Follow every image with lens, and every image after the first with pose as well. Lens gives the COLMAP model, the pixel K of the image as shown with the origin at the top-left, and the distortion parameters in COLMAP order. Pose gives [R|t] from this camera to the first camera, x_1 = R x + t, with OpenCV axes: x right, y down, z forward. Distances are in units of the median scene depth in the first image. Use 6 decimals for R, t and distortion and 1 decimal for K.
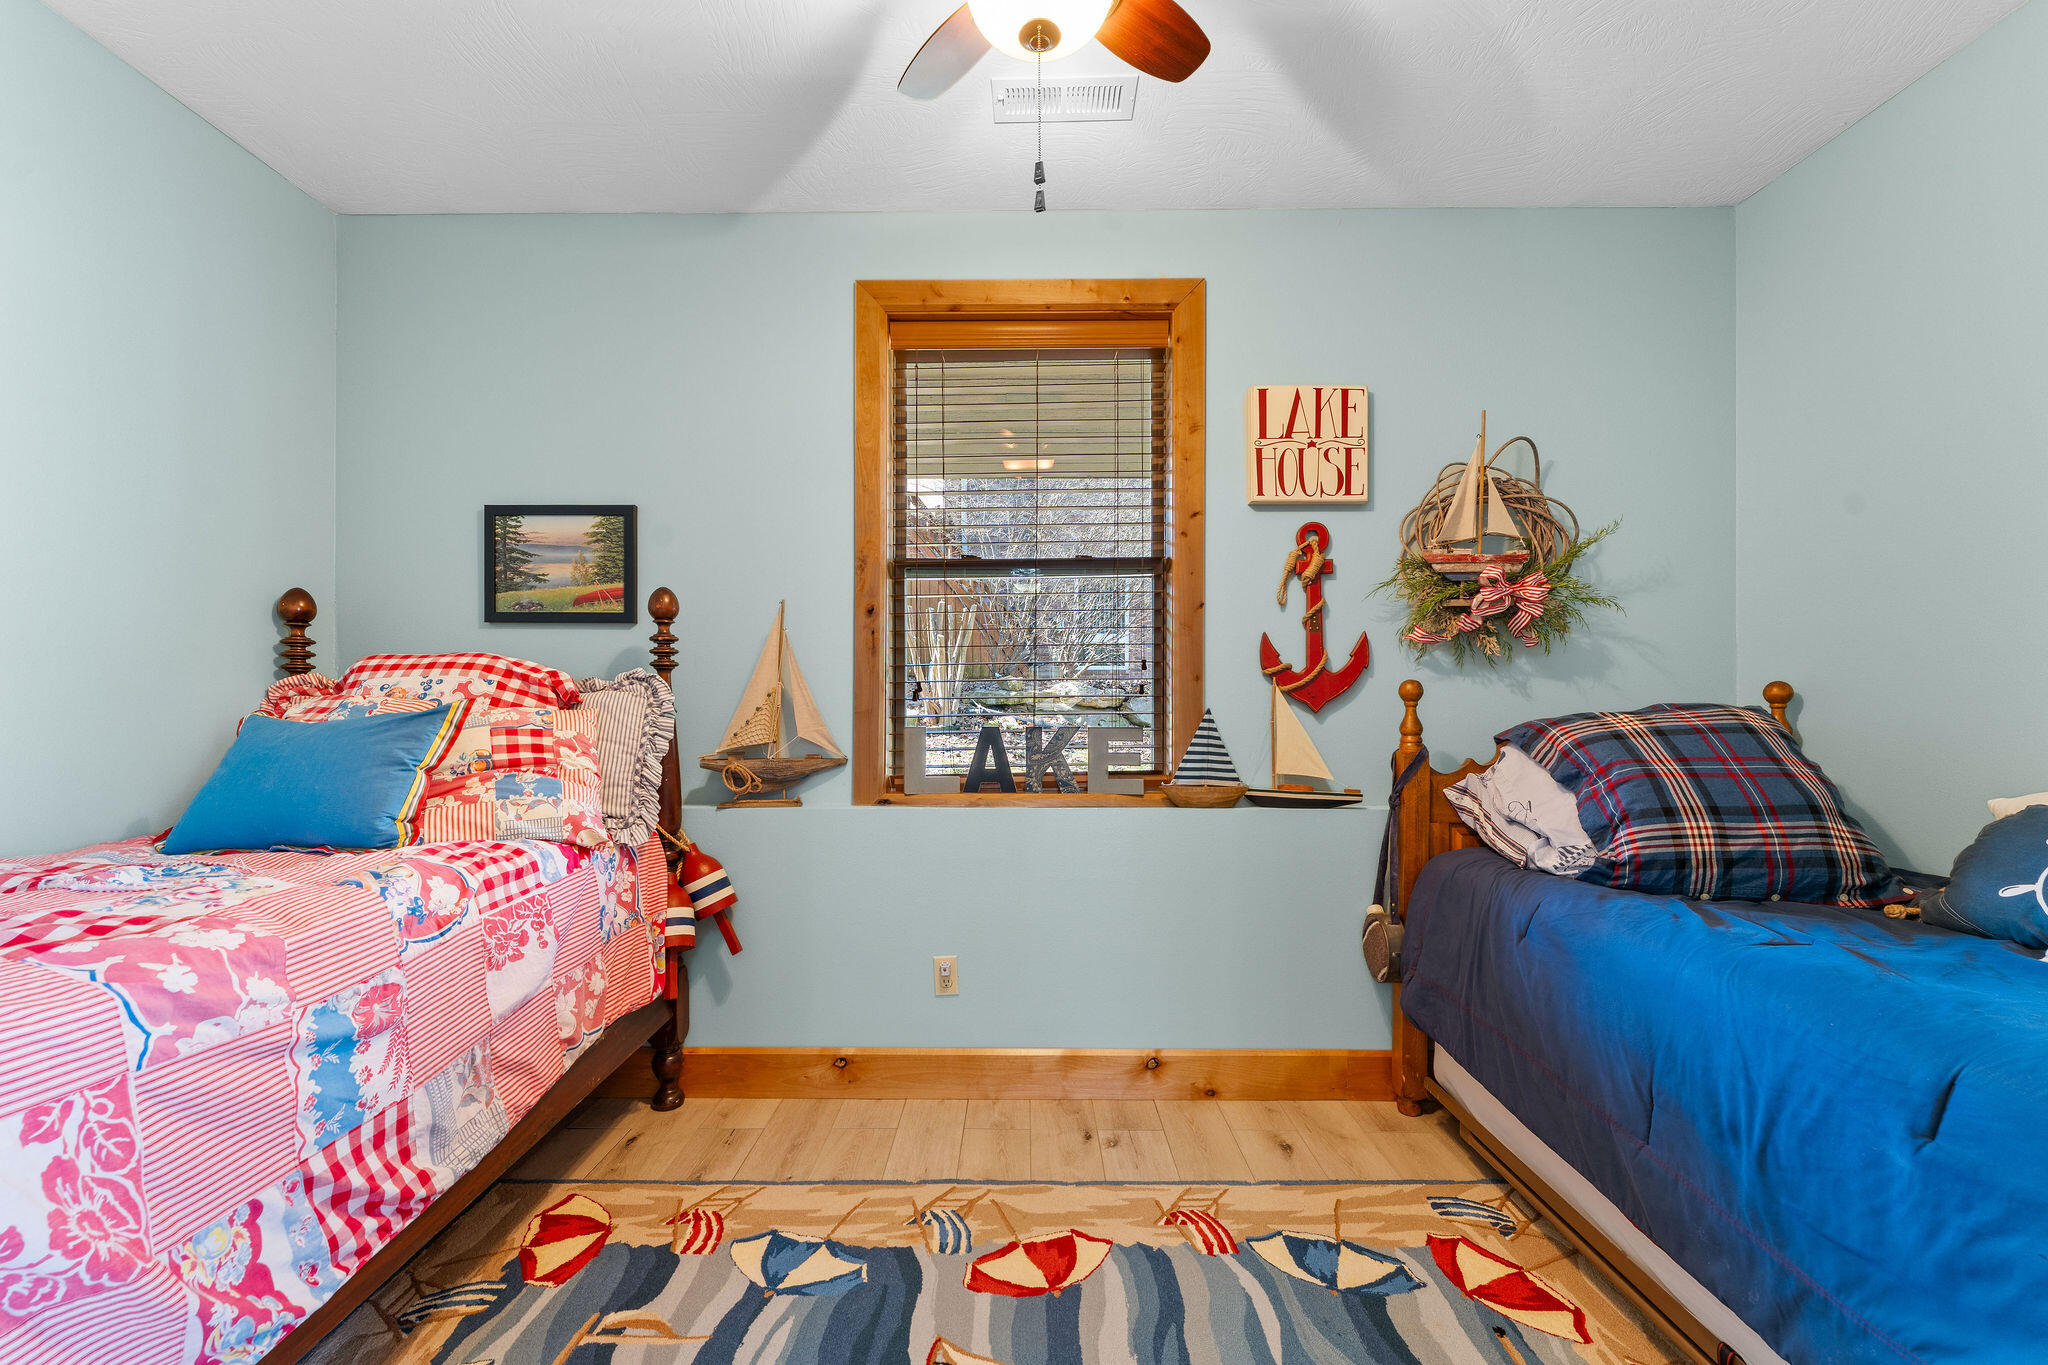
lens RADIAL K [[823.6, 0, 1023.3], [0, 823.6, 704.1], [0, 0, 1]] dist [-0.004353, 0.000165]
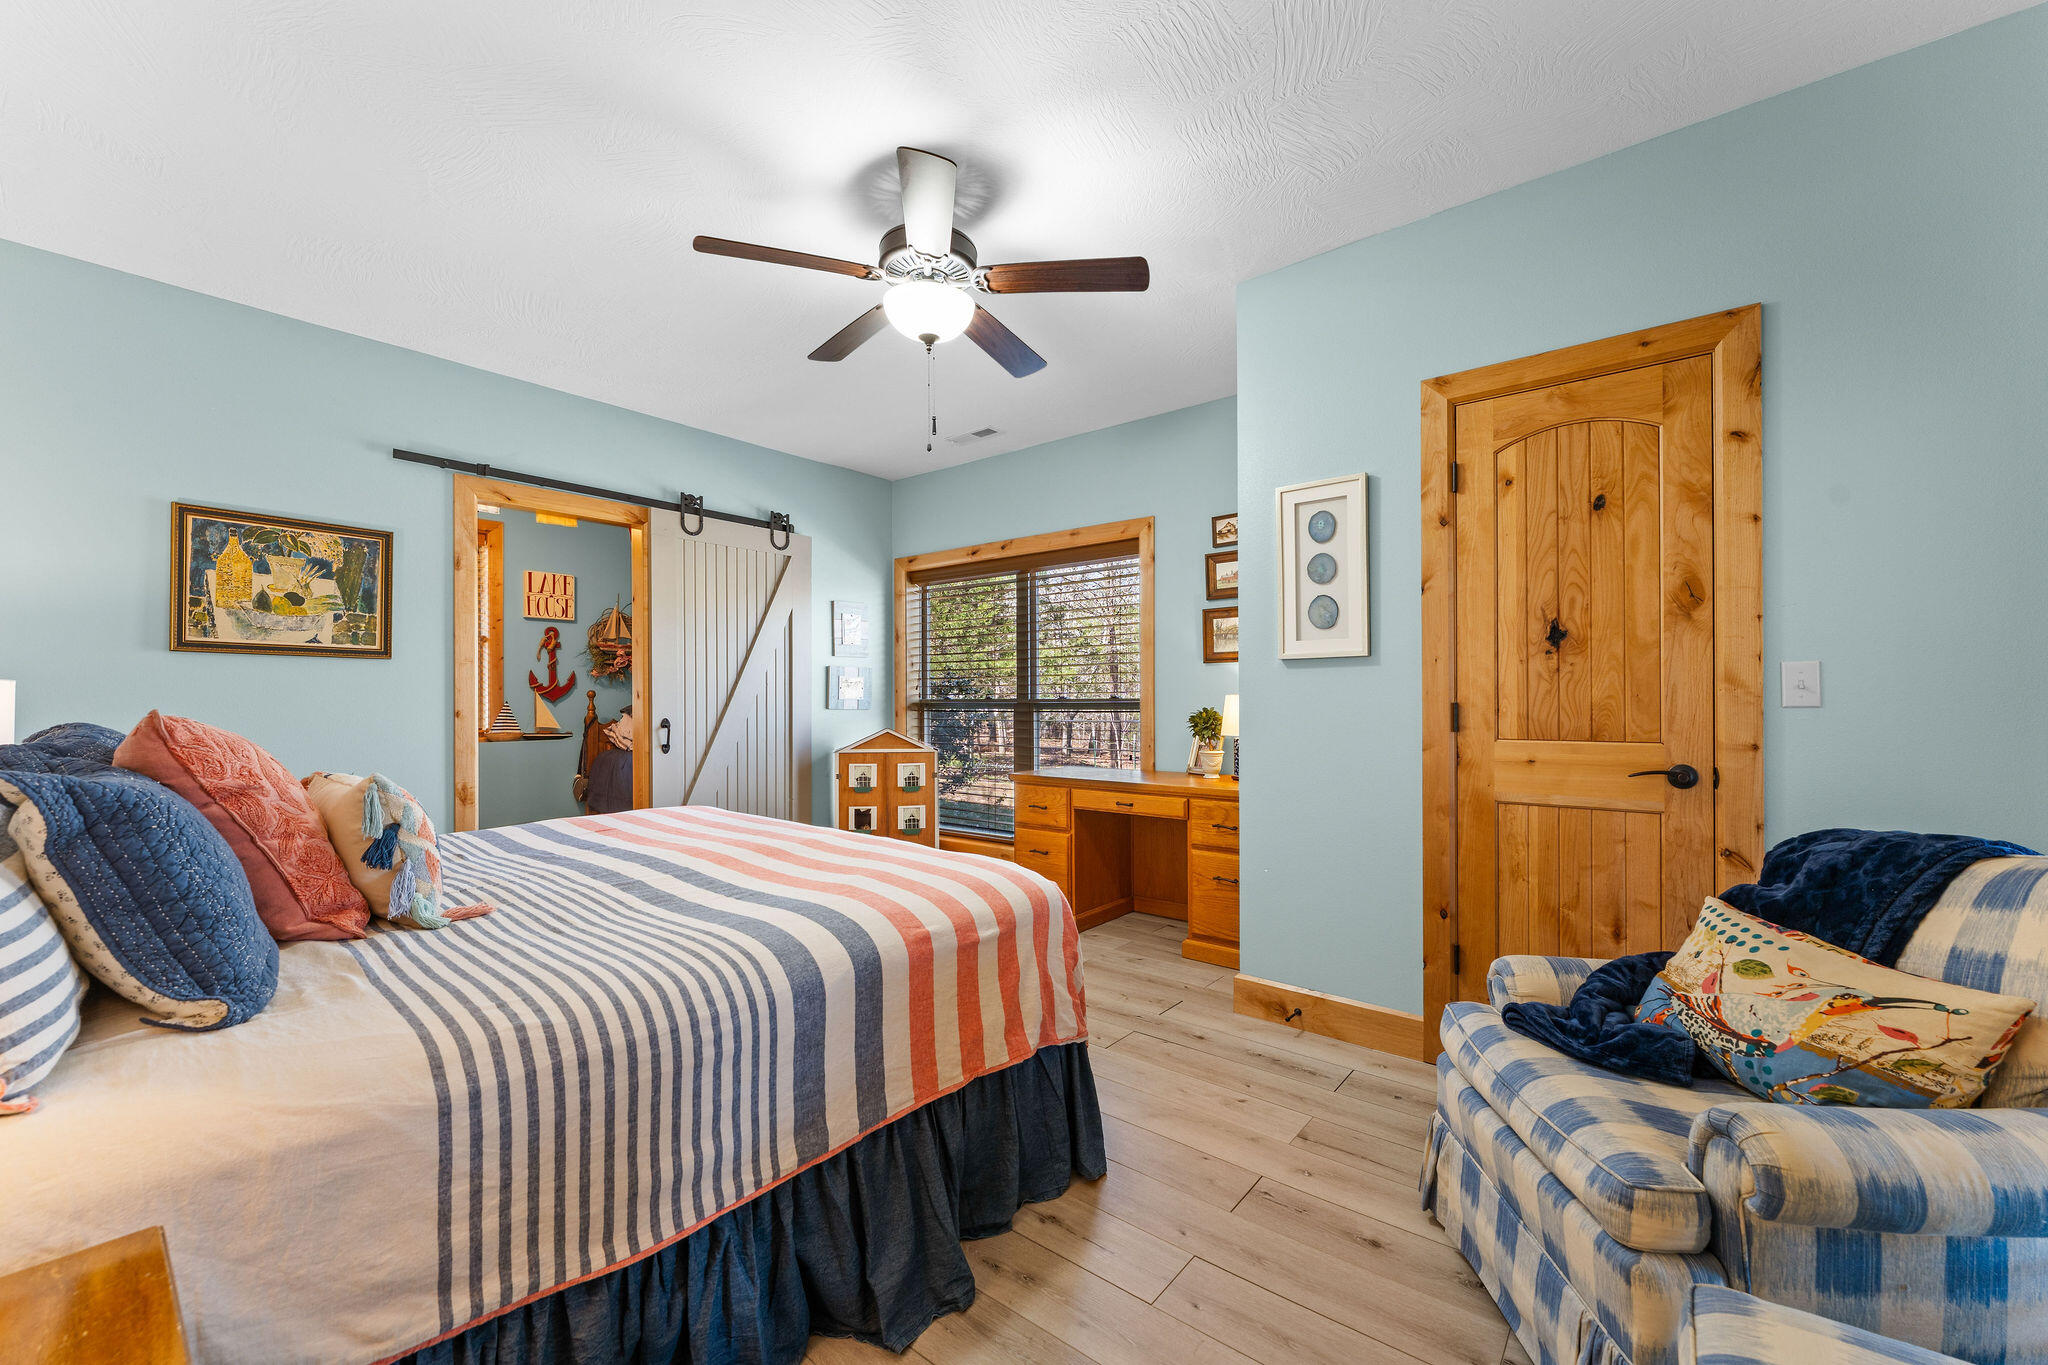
lens RADIAL K [[823.6, 0, 1023.4], [0, 823.6, 699.1], [0, 0, 1]] dist [-0.004353, 0.000165]
pose [[0.627866, -0.004361, 0.778309, -0.707374], [-0.001977, 0.999972, 0.007198, -0.020973], [-0.778319, -0.006058, 0.627840, -1.719160]]
